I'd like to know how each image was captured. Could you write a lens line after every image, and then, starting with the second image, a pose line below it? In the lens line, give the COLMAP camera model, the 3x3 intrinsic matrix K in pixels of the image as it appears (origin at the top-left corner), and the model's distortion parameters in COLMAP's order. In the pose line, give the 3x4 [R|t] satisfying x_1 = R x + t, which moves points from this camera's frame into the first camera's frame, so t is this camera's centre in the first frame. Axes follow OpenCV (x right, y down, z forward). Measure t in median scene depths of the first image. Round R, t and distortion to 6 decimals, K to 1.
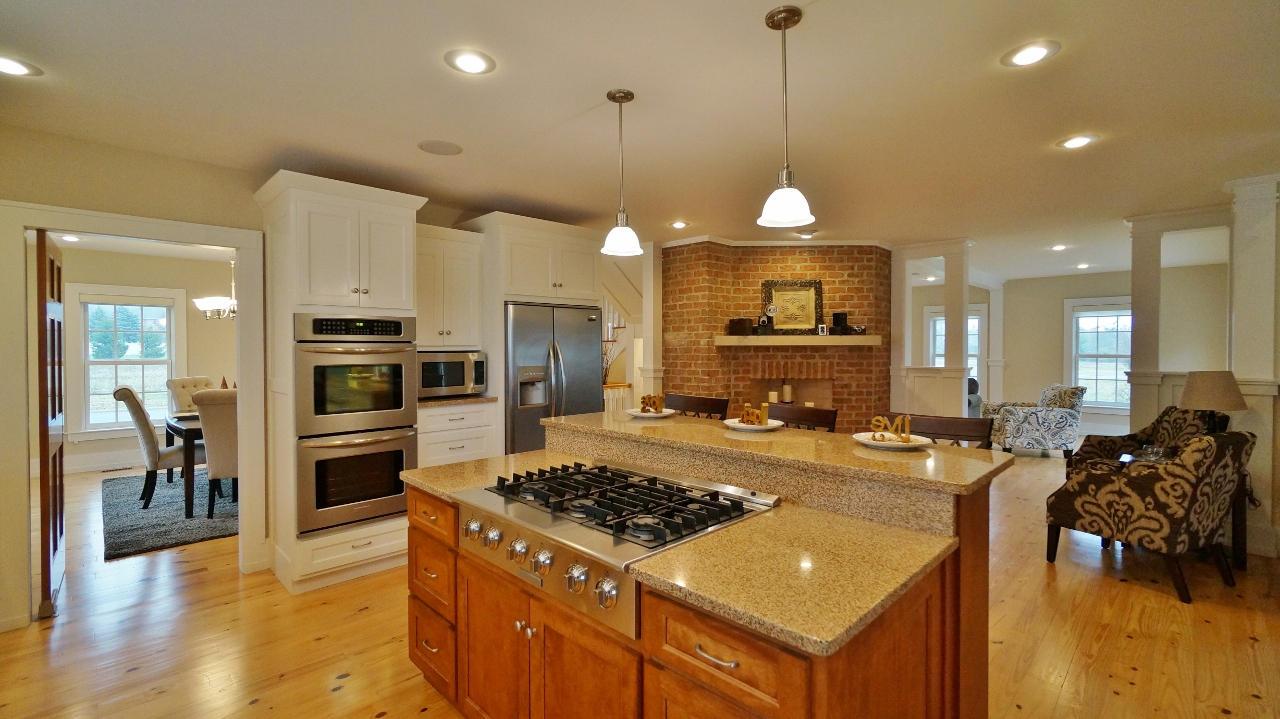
lens RADIAL K [[548.5, 0, 640.9], [0, 548.5, 358.6], [0, 0, 1]] dist [-0.007416, 0.003634]
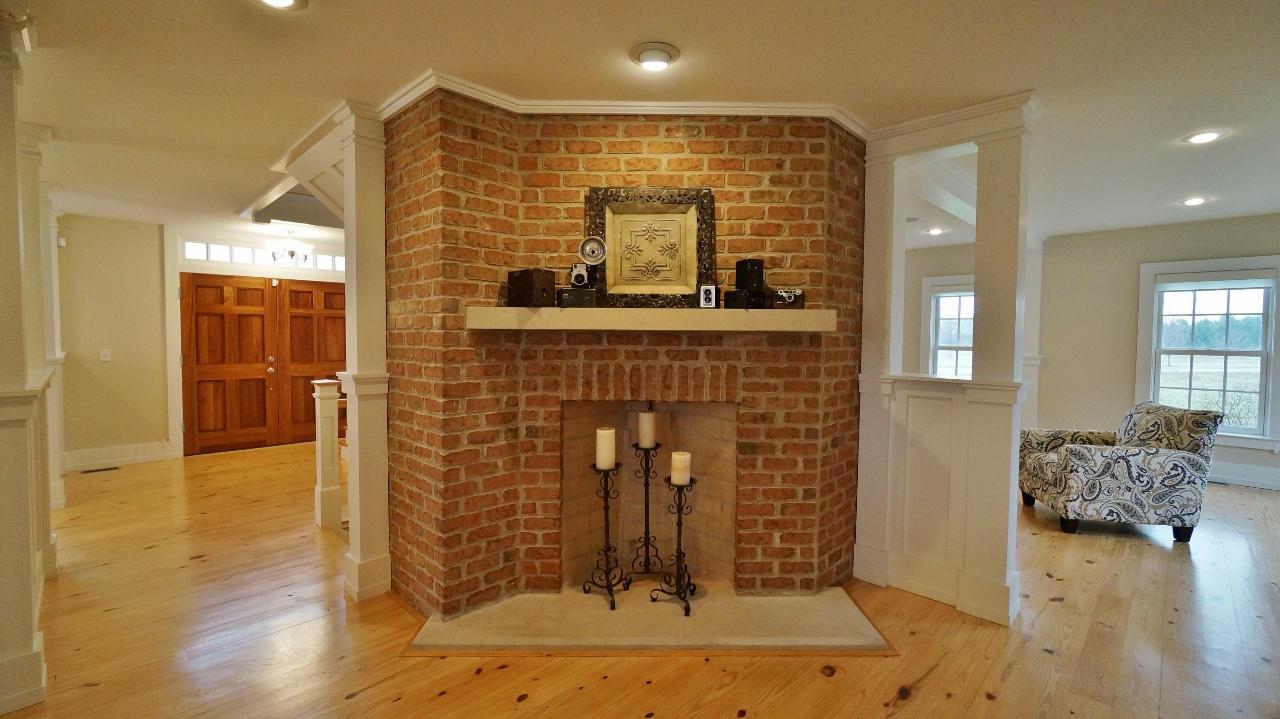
lens RADIAL K [[548.5, 0, 644.7], [0, 548.5, 356.4], [0, 0, 1]] dist [-0.007416, 0.003634]
pose [[0.999882, 0.008853, 0.012578, 0.266324], [-0.009130, 0.999714, 0.022093, -0.012011], [-0.012379, -0.022205, 0.999677, 0.531301]]
